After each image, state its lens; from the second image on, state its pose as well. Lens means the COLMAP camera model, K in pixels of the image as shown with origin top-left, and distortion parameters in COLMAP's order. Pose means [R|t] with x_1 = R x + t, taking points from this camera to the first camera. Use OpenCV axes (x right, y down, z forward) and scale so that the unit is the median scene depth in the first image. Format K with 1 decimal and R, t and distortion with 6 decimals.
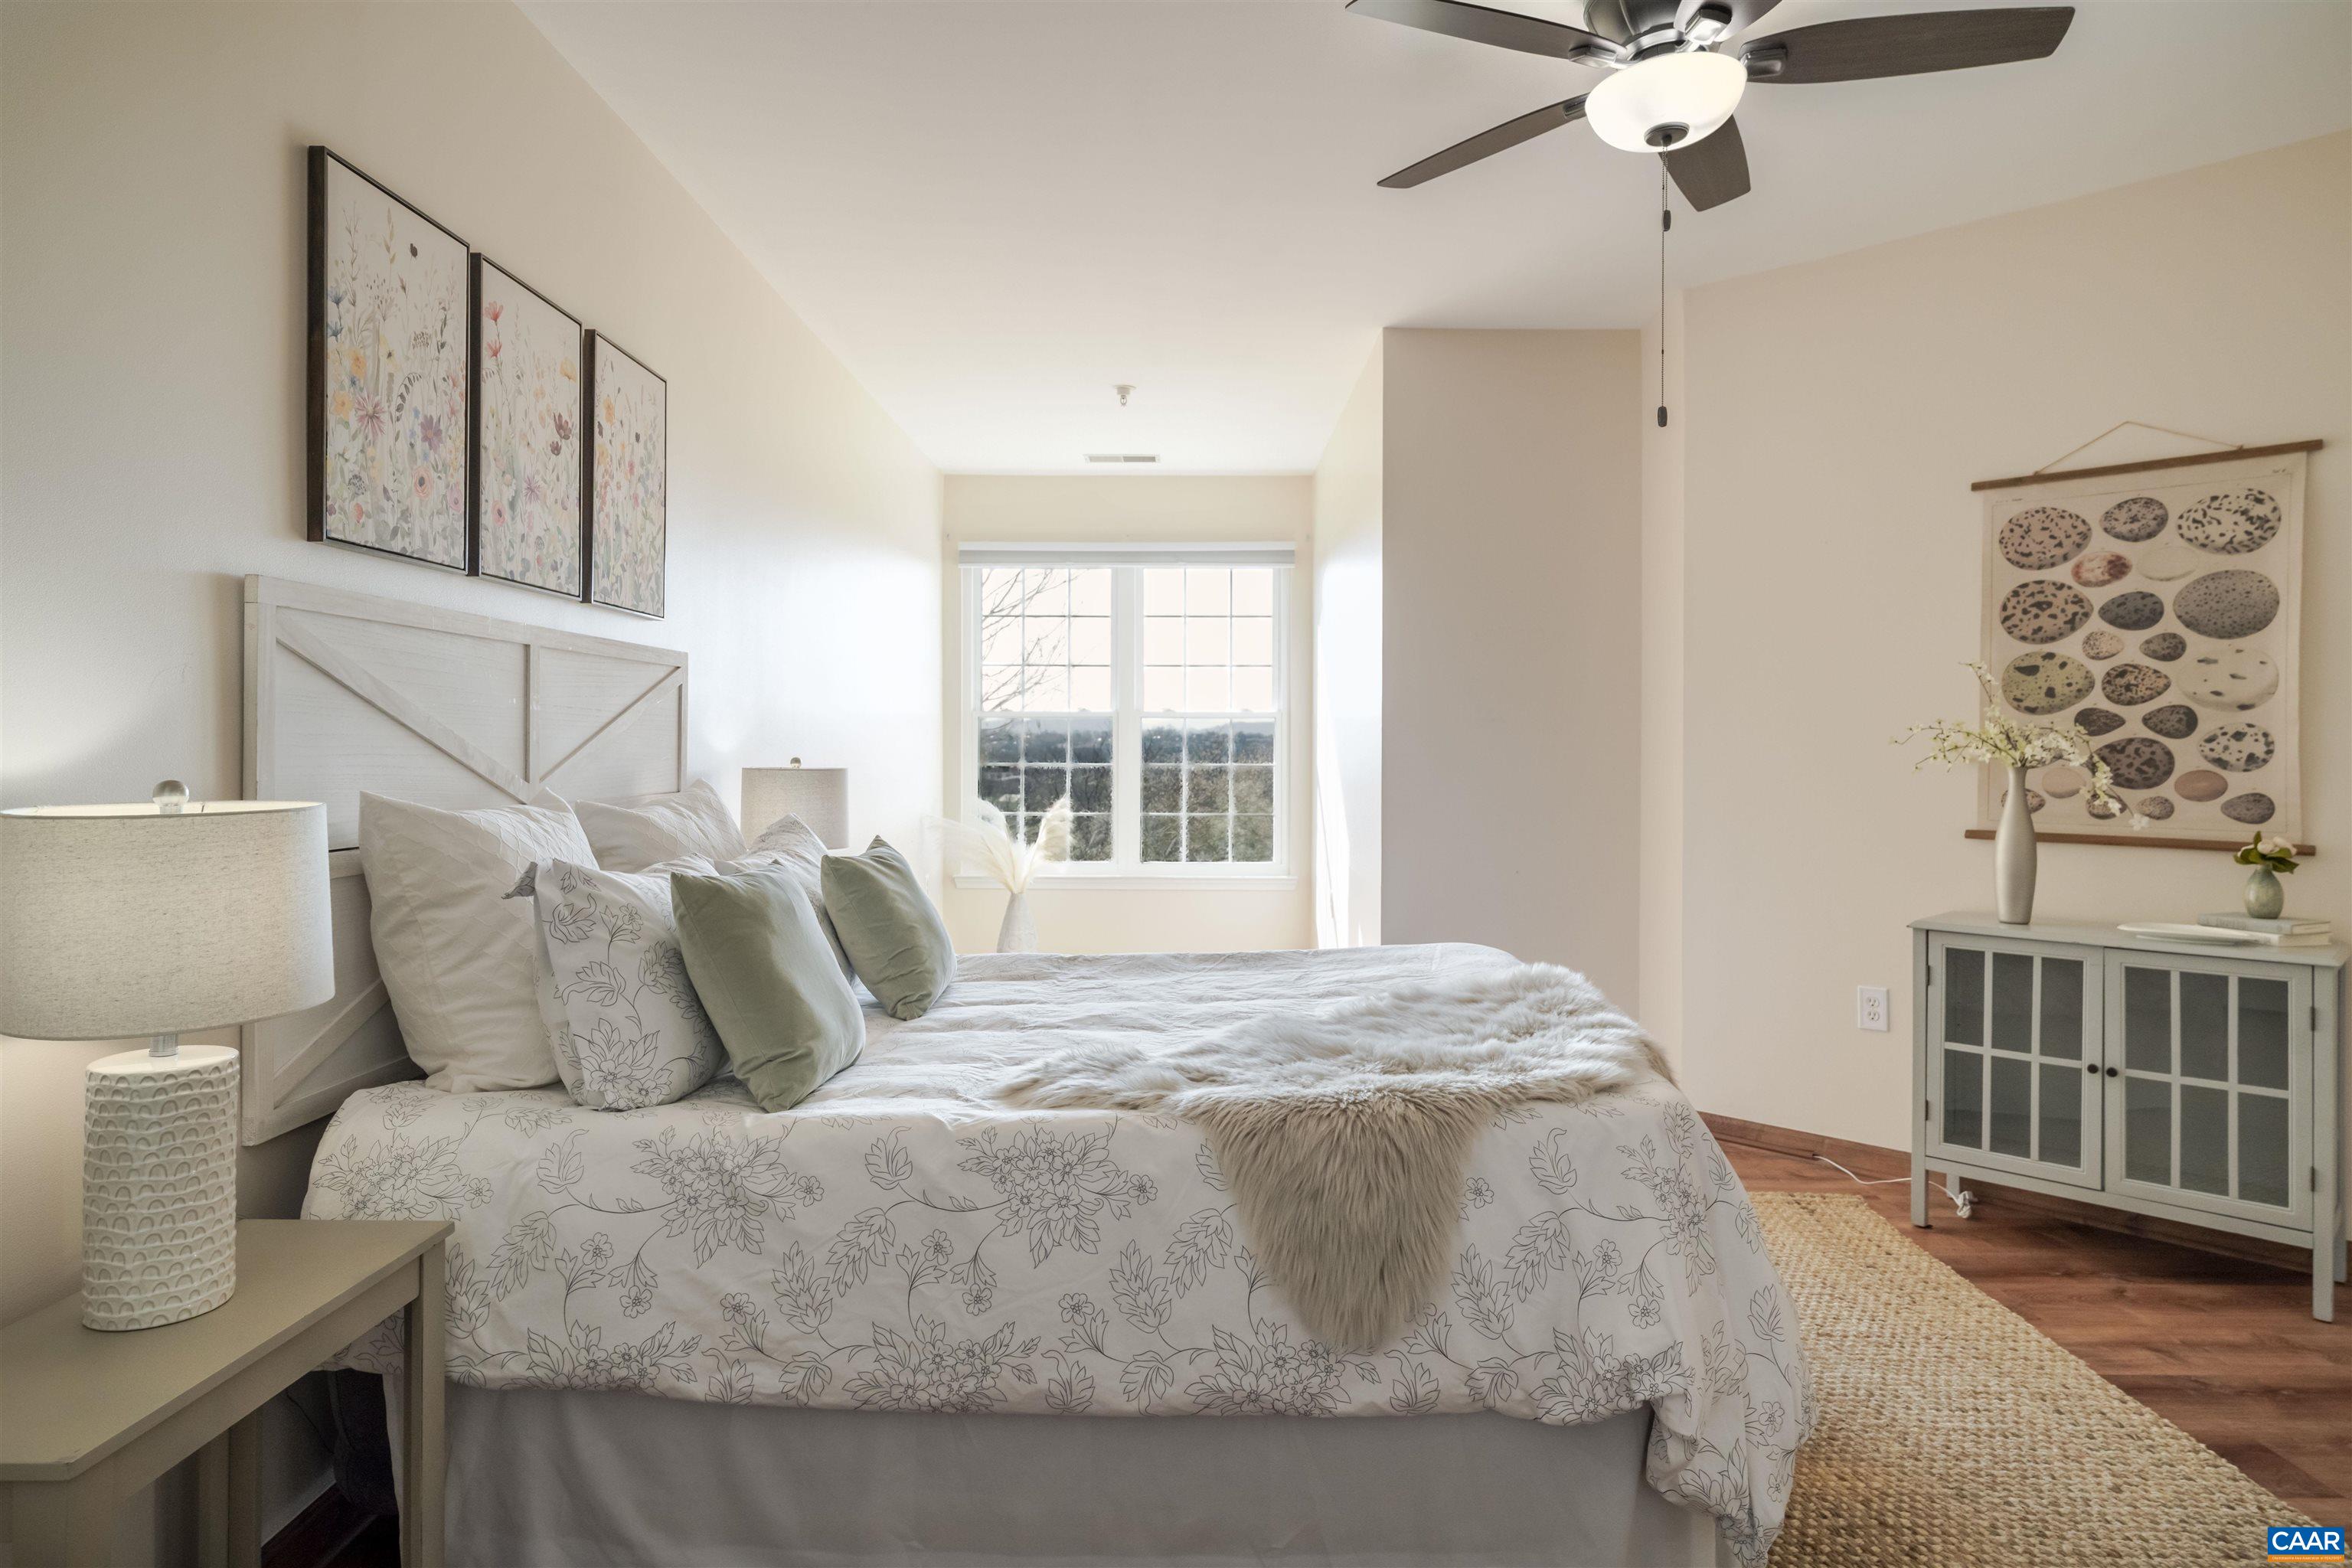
lens RADIAL K [[1361.5, 0, 1163.5], [0, 1361.5, 767.4], [0, 0, 1]] dist [0.000963, 0.009028]
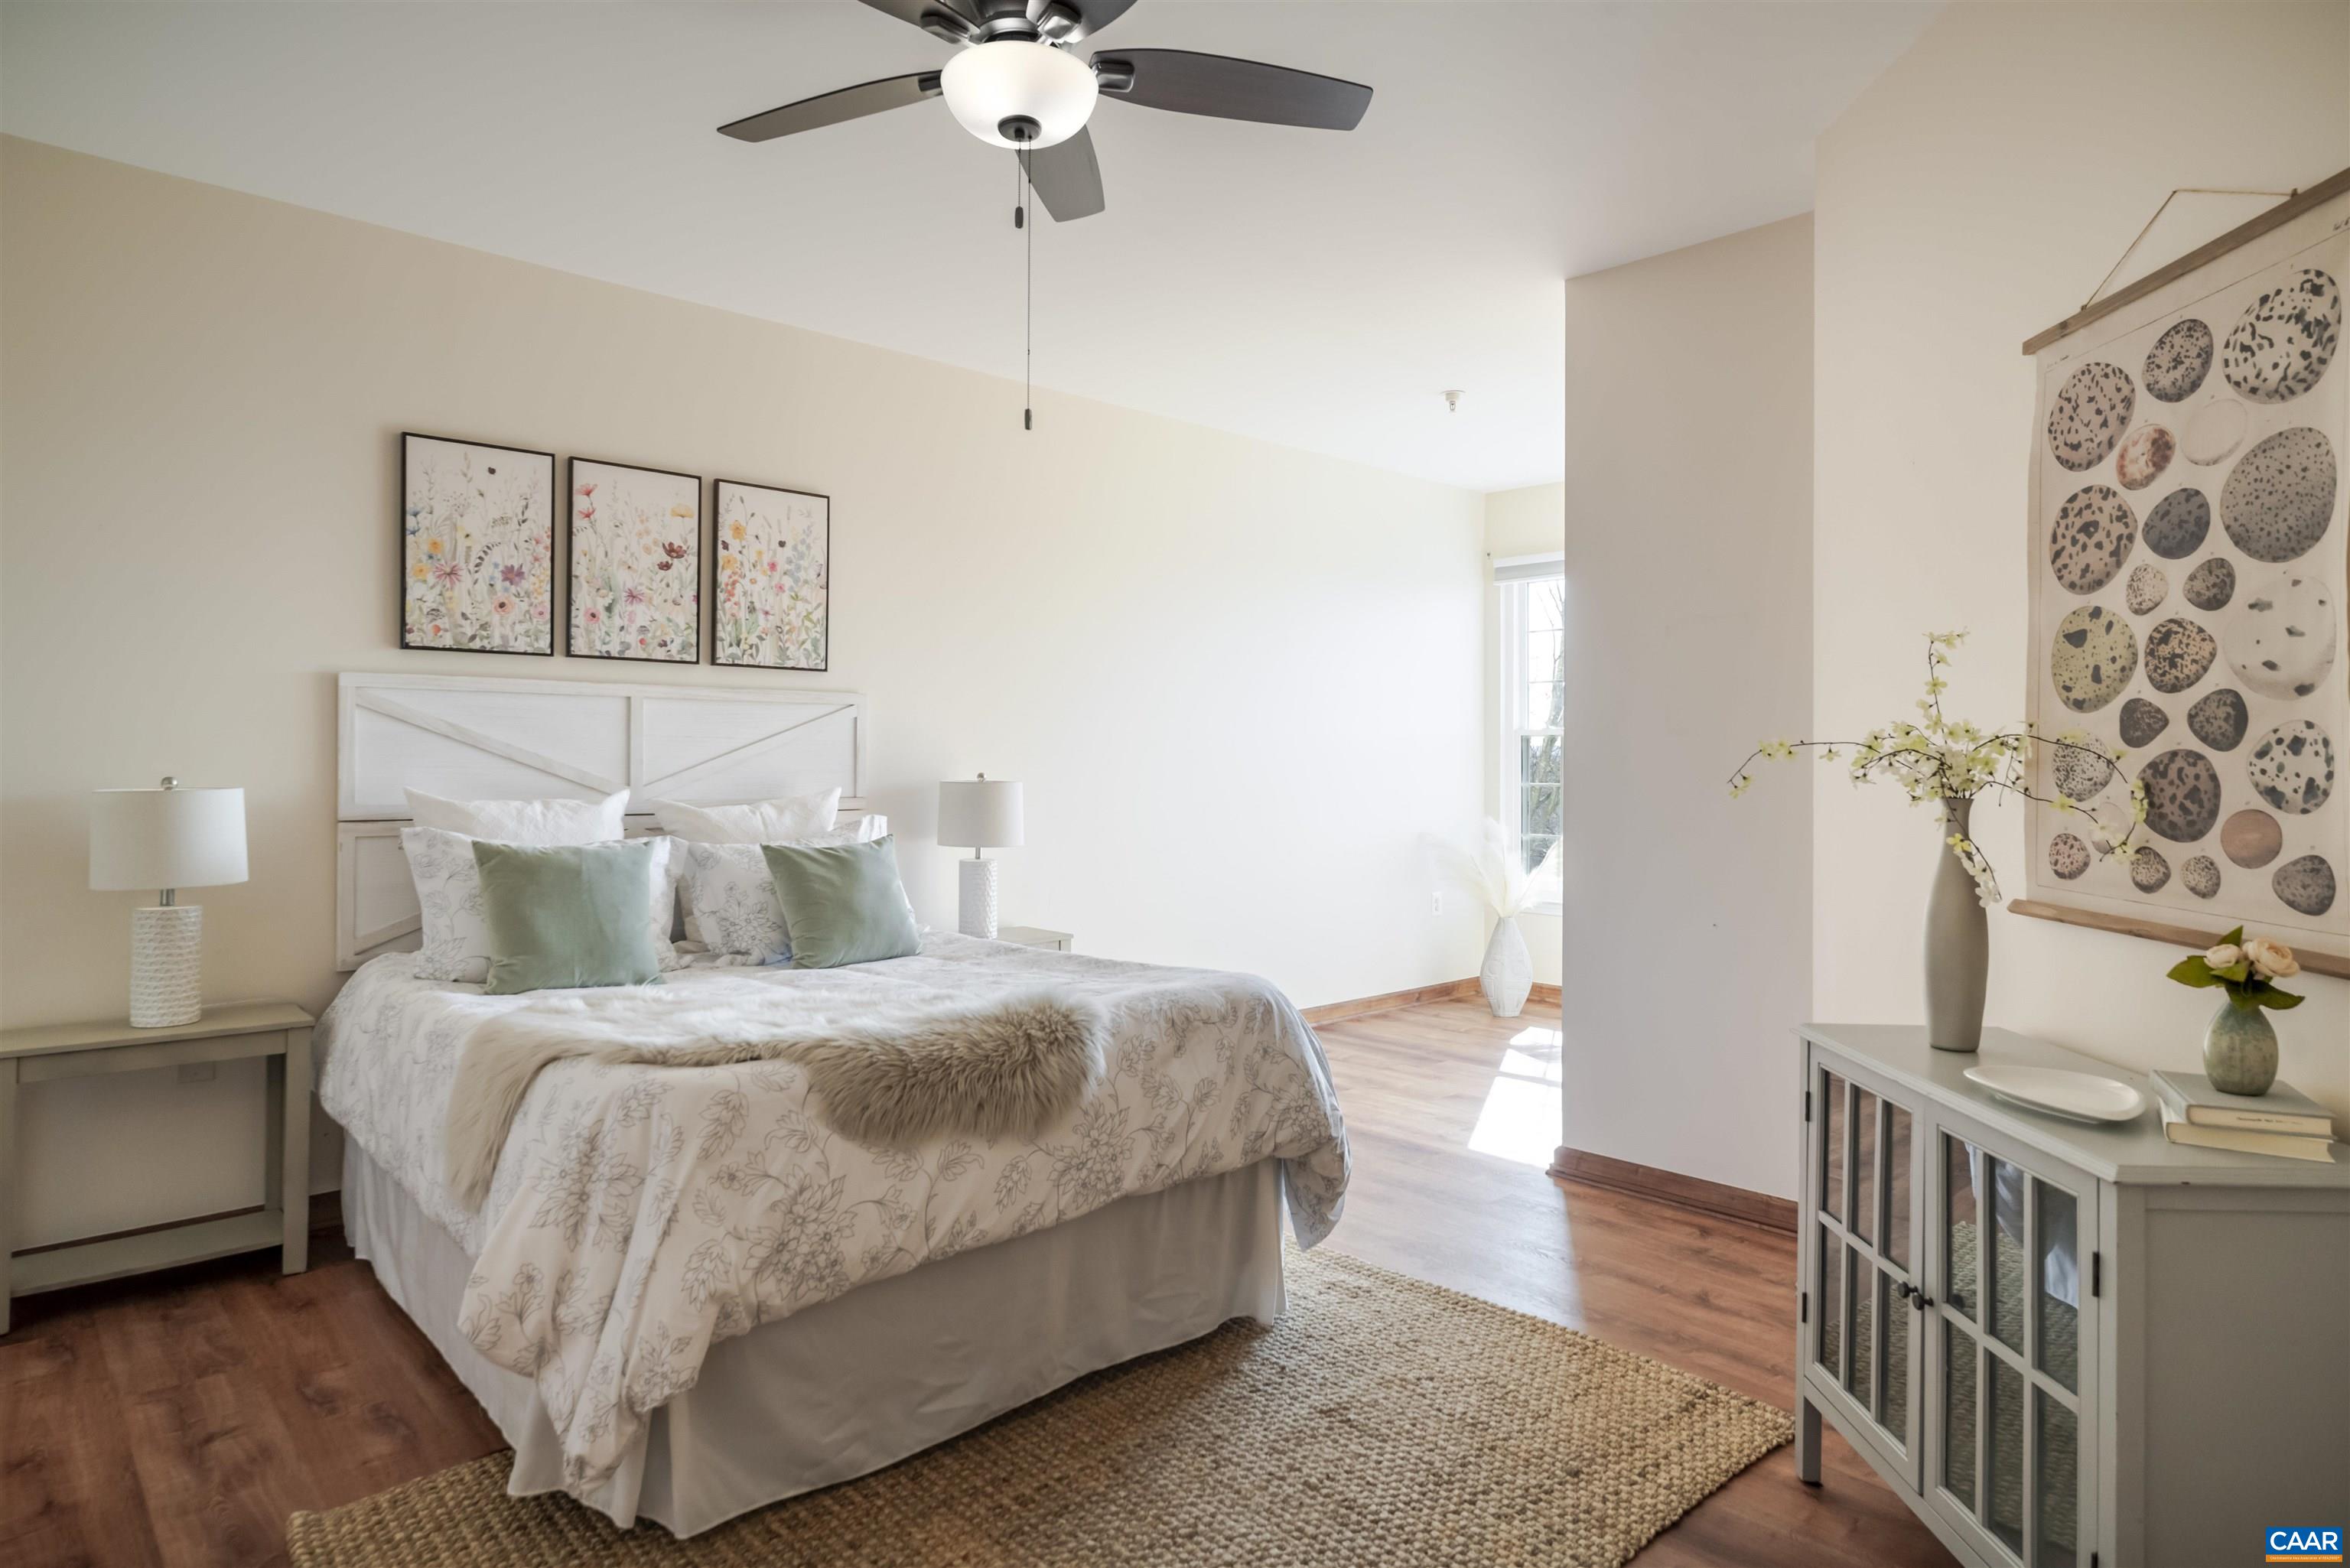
lens RADIAL K [[1360.2, 0, 1152.7], [0, 1360.2, 780.5], [0, 0, 1]] dist [0.000963, 0.009028]
pose [[0.674916, 0.009513, -0.737834, 0.860283], [-0.014996, 0.999887, -0.000825, -0.002434], [0.737743, 0.011621, 0.674982, 0.318114]]
